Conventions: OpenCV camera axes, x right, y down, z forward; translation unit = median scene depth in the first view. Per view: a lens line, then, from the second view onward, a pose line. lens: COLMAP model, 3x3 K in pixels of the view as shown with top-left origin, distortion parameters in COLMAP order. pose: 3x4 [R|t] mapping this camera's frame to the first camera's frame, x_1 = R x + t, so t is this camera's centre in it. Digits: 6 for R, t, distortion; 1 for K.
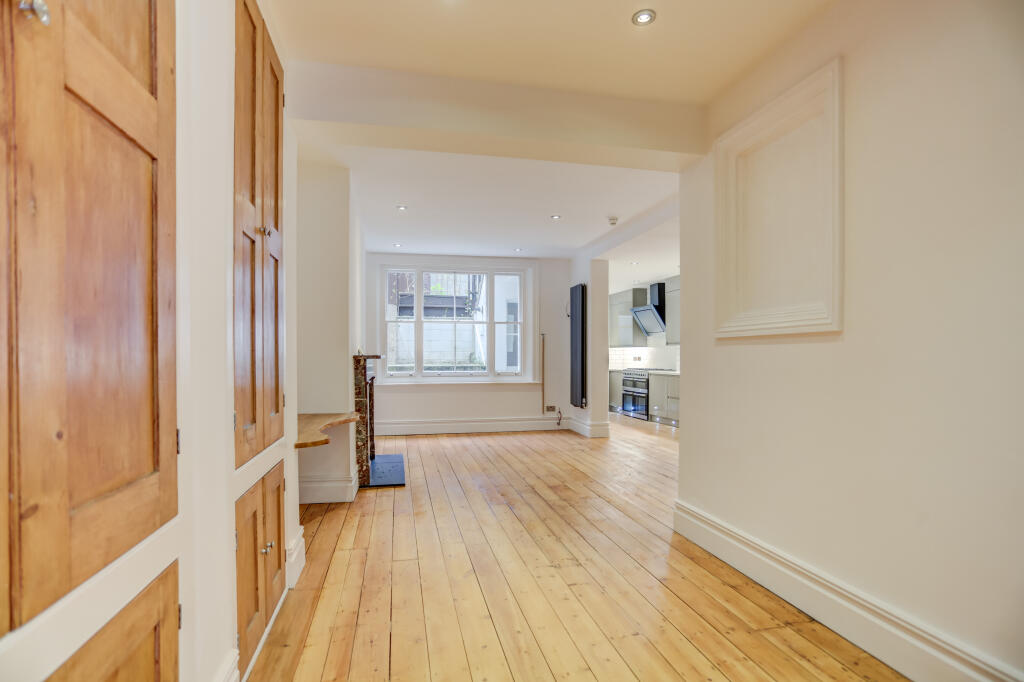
lens RADIAL K [[512.5, 0, 506.4], [0, 512.5, 365.3], [0, 0, 1]] dist [-0.028203, 0.009990]
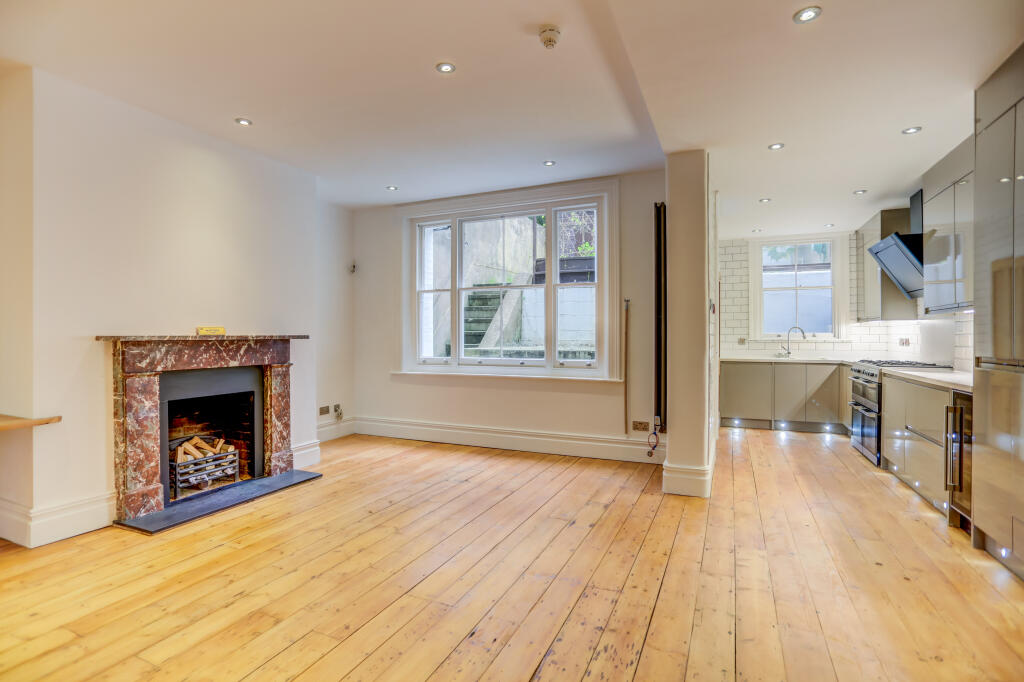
lens RADIAL K [[512.5, 0, 501.7], [0, 512.5, 338.1], [0, 0, 1]] dist [-0.028203, 0.009990]
pose [[0.800086, 0.004236, -0.599870, 0.311997], [-0.012458, 0.999877, -0.009555, -0.008934], [0.599755, 0.015118, 0.800041, 0.432579]]
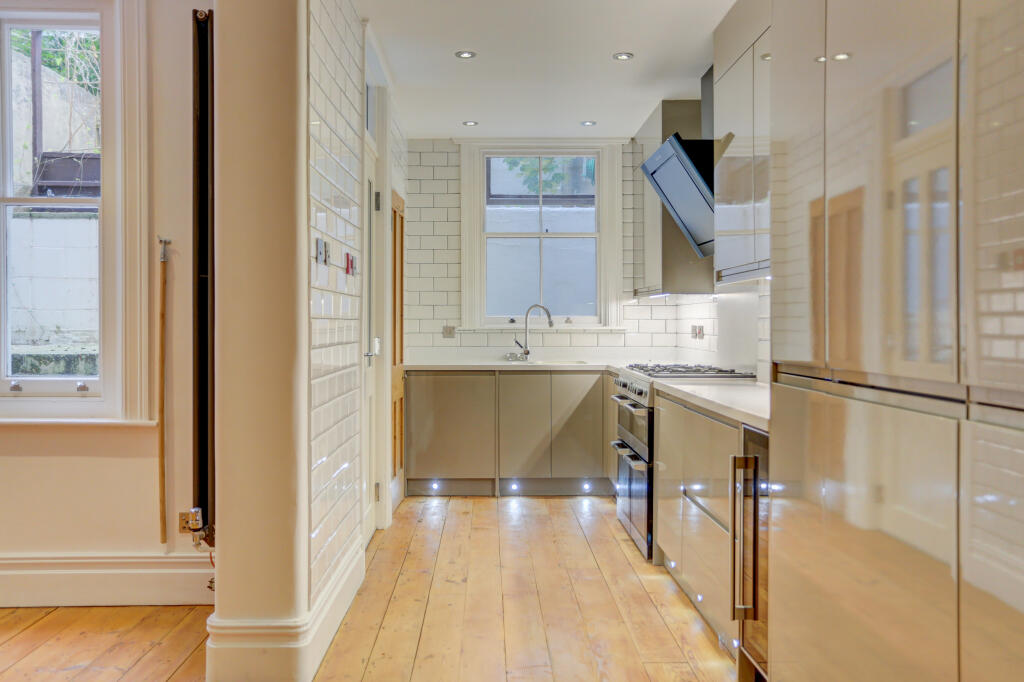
lens RADIAL K [[912.3, 0, 514.4], [0, 912.3, 324.5], [0, 0, 1]] dist [-0.008336, 0.006665]
pose [[0.979932, 0.003058, -0.199311, 0.339849], [-0.006175, 0.999868, -0.015019, -0.011208], [0.199239, 0.015949, 0.979821, 0.573870]]
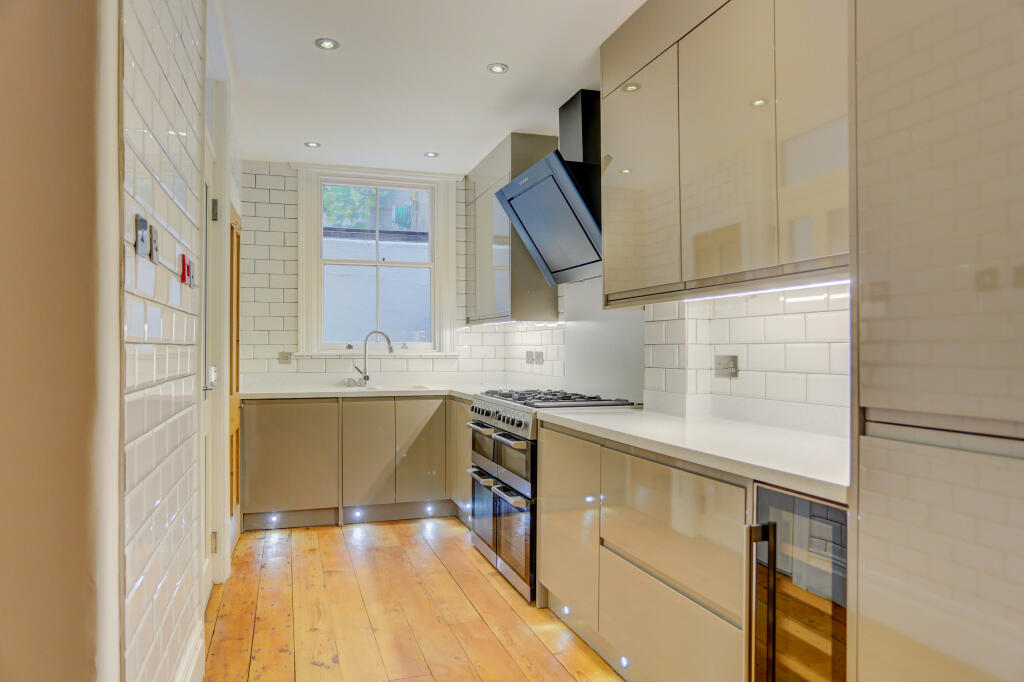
lens RADIAL K [[669.4, 0, 507.4], [0, 669.4, 347.2], [0, 0, 1]] dist [-0.043118, 0.012085]
pose [[0.995635, 0.003481, 0.093264, 0.261499], [-0.001696, 0.999814, -0.019208, -0.014820], [-0.093314, 0.018966, 0.995456, 0.754726]]
